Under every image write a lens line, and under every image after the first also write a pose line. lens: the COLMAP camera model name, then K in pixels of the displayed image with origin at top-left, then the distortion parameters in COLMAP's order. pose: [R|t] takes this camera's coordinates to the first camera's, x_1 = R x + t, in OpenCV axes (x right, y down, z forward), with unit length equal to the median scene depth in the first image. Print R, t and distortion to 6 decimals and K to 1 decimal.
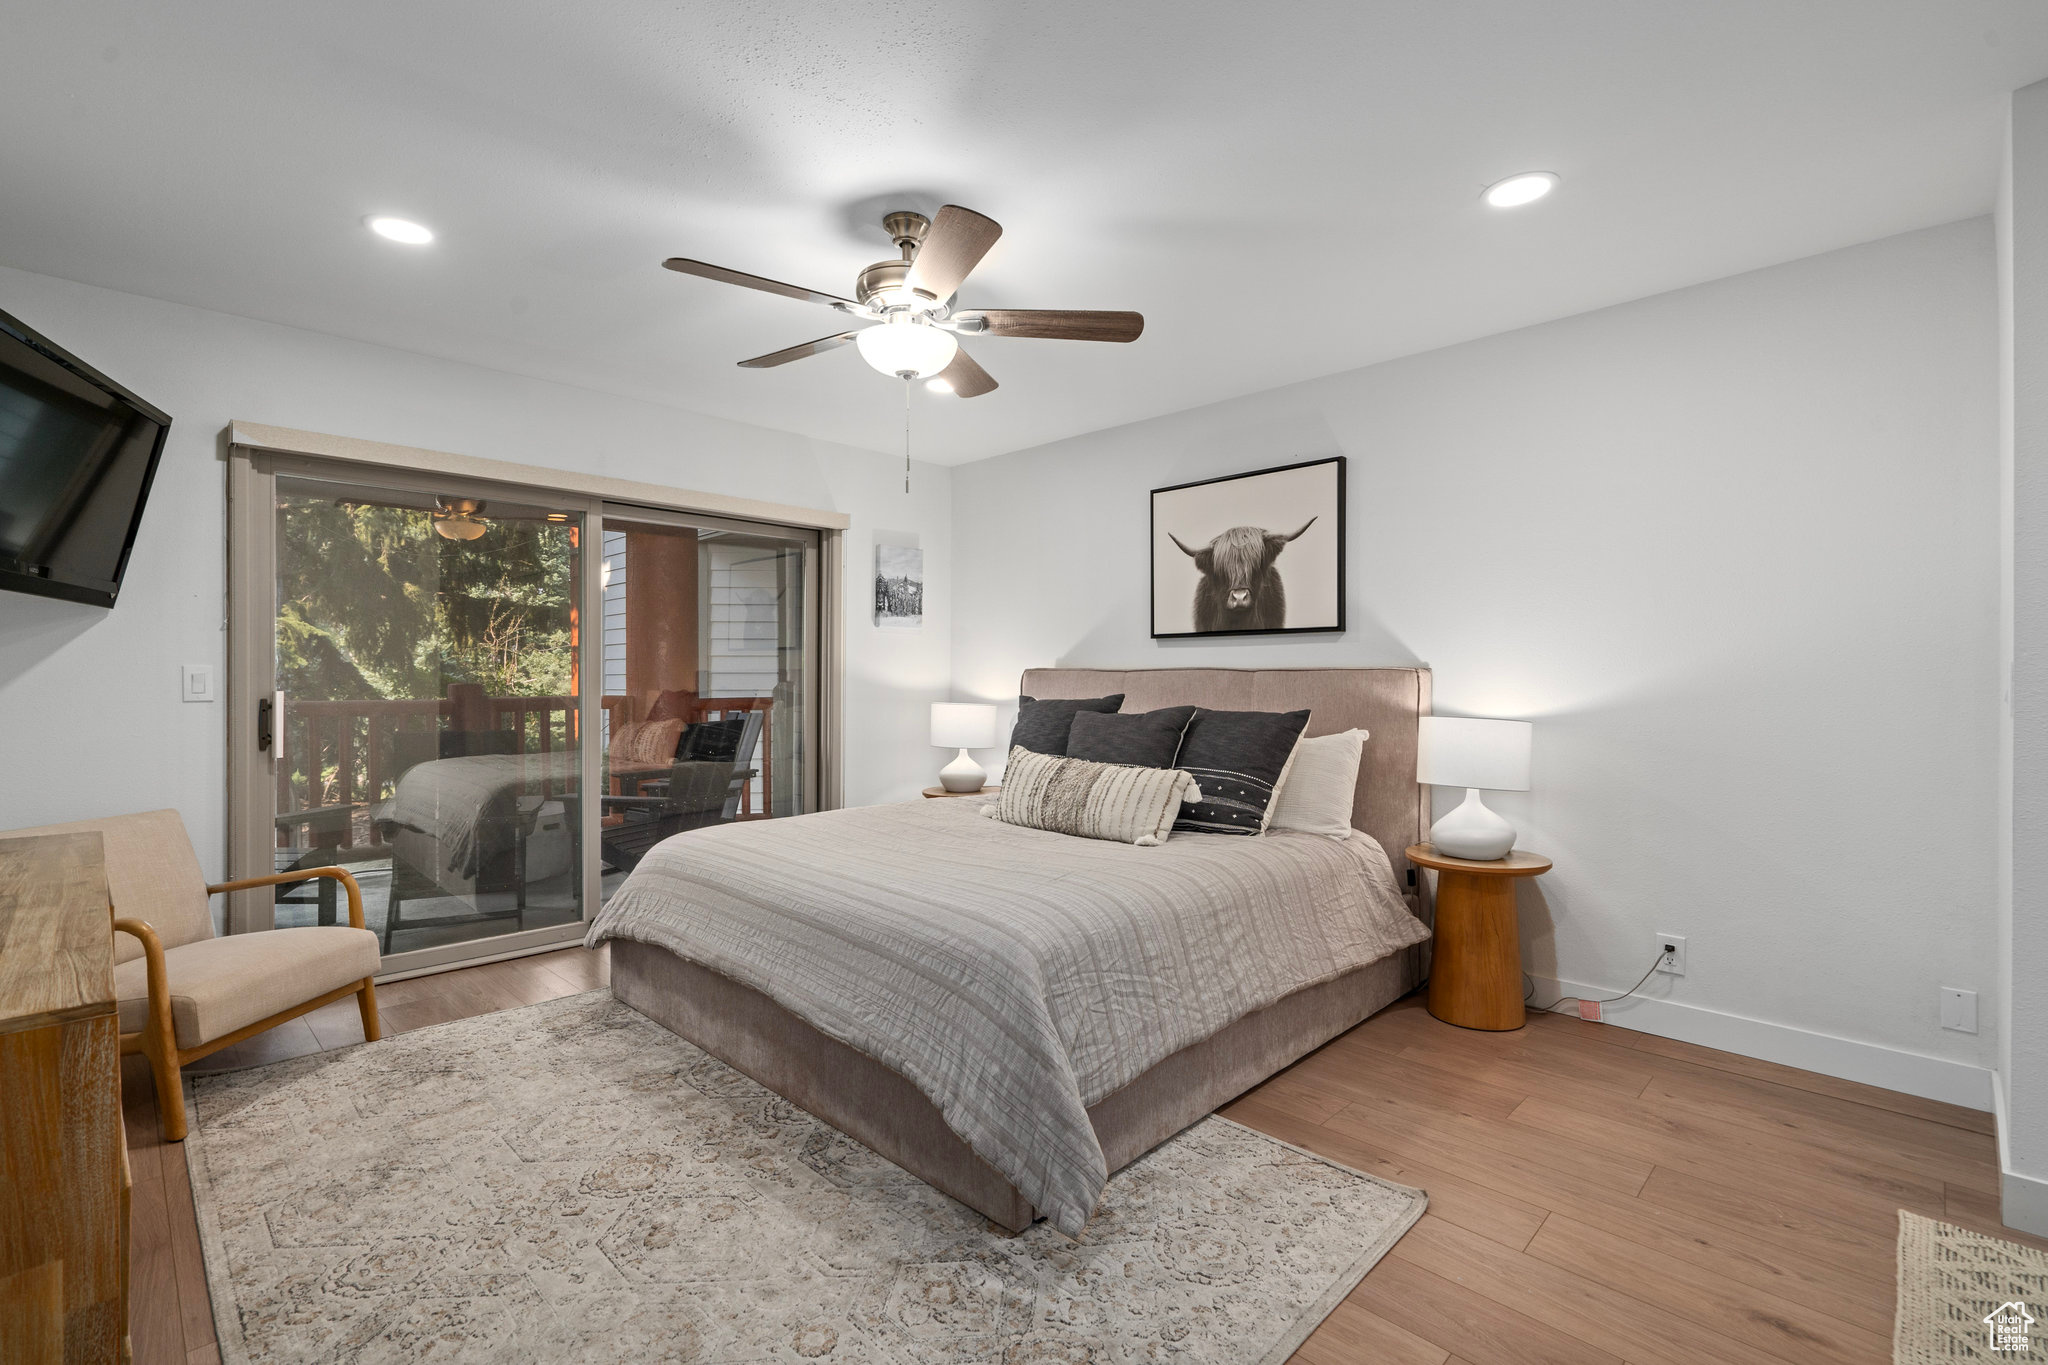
lens RADIAL K [[926.1, 0, 1019.6], [0, 926.1, 682.1], [0, 0, 1]] dist [-0.005155, 0.000761]
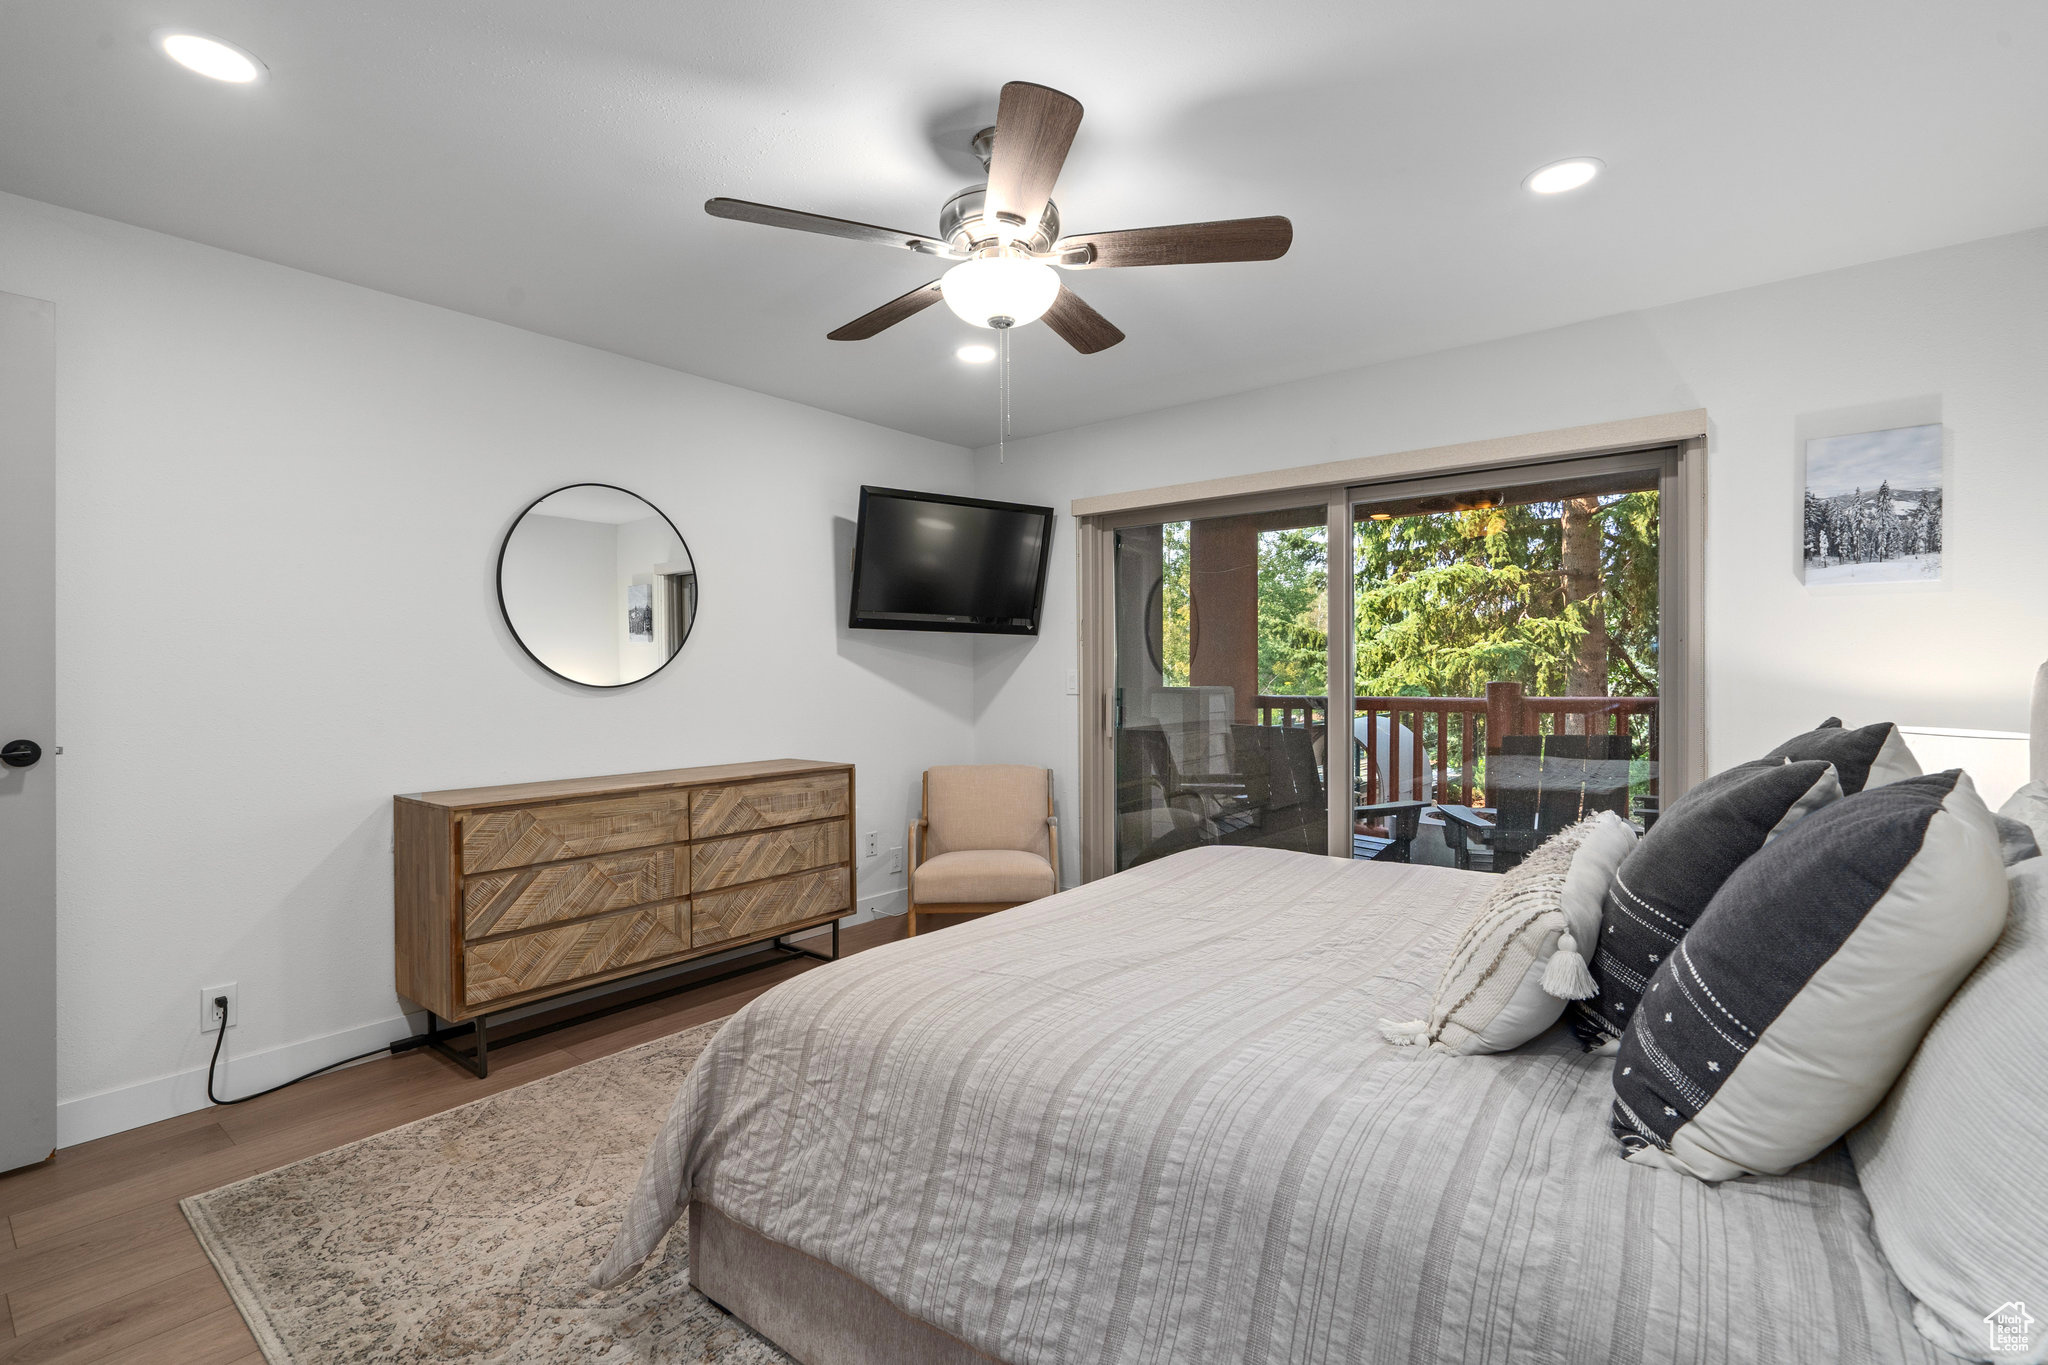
lens RADIAL K [[926.1, 0, 1023.0], [0, 926.1, 679.3], [0, 0, 1]] dist [-0.005155, 0.000761]
pose [[0.104436, 0.001890, -0.994530, 0.453286], [-0.000373, 0.999998, 0.001862, -0.004832], [0.994532, 0.000177, 0.104436, 0.590027]]
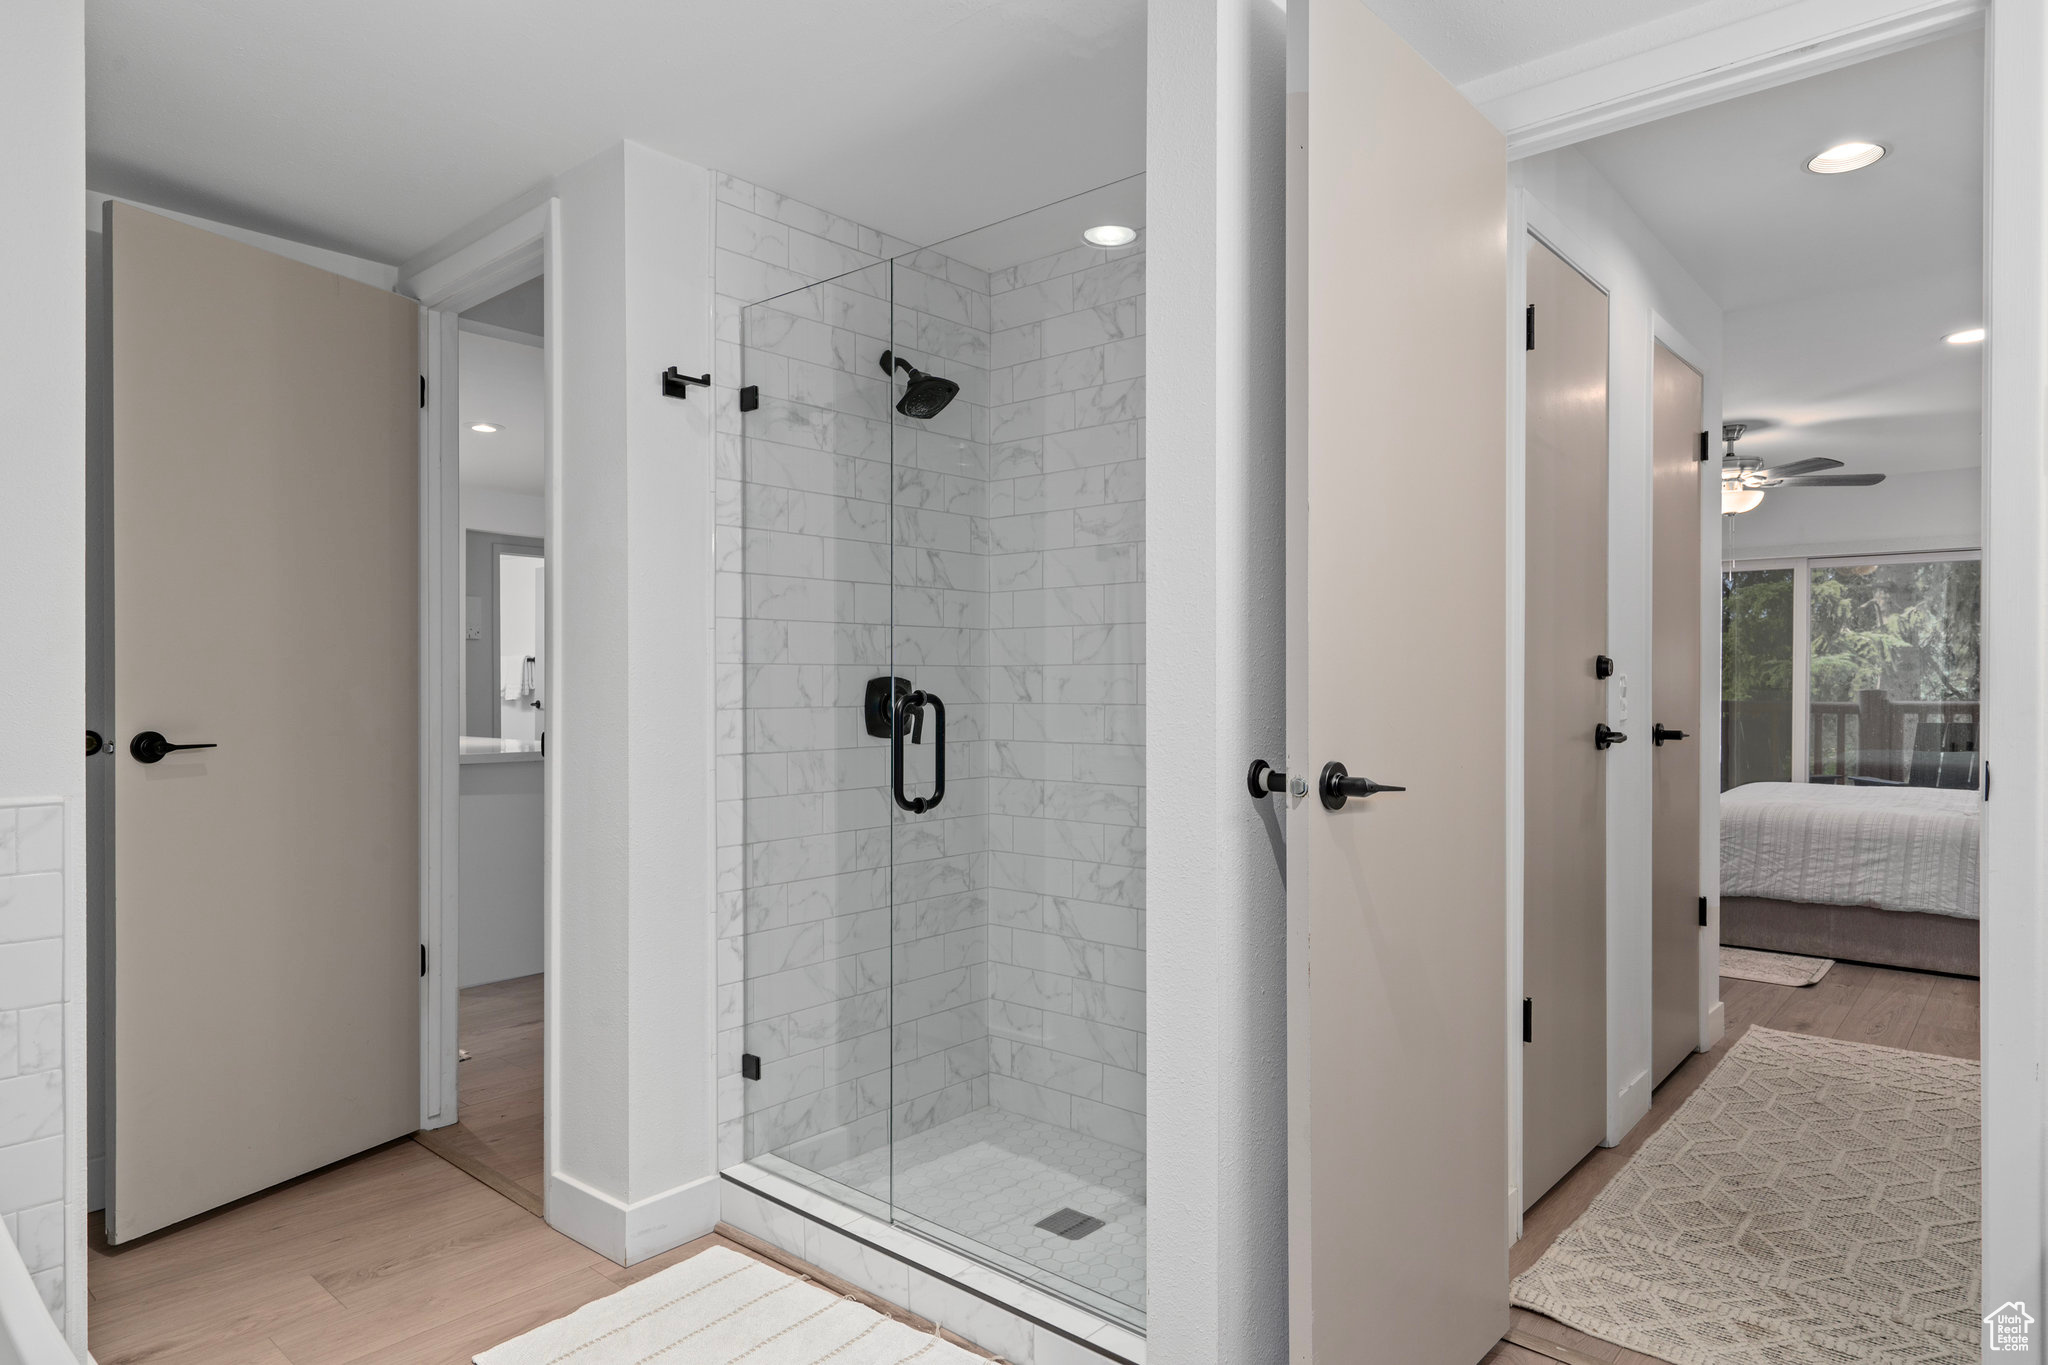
lens RADIAL K [[1192.5, 0, 1005.7], [0, 1192.5, 689.3], [0, 0, 1]] dist [-0.001268, -0.001909]
pose [[0.057427, 0.001316, -0.998349, 1.294504], [-0.003806, 0.999992, 0.001099, 0.006640], [0.998342, 0.003737, 0.057432, -0.306010]]
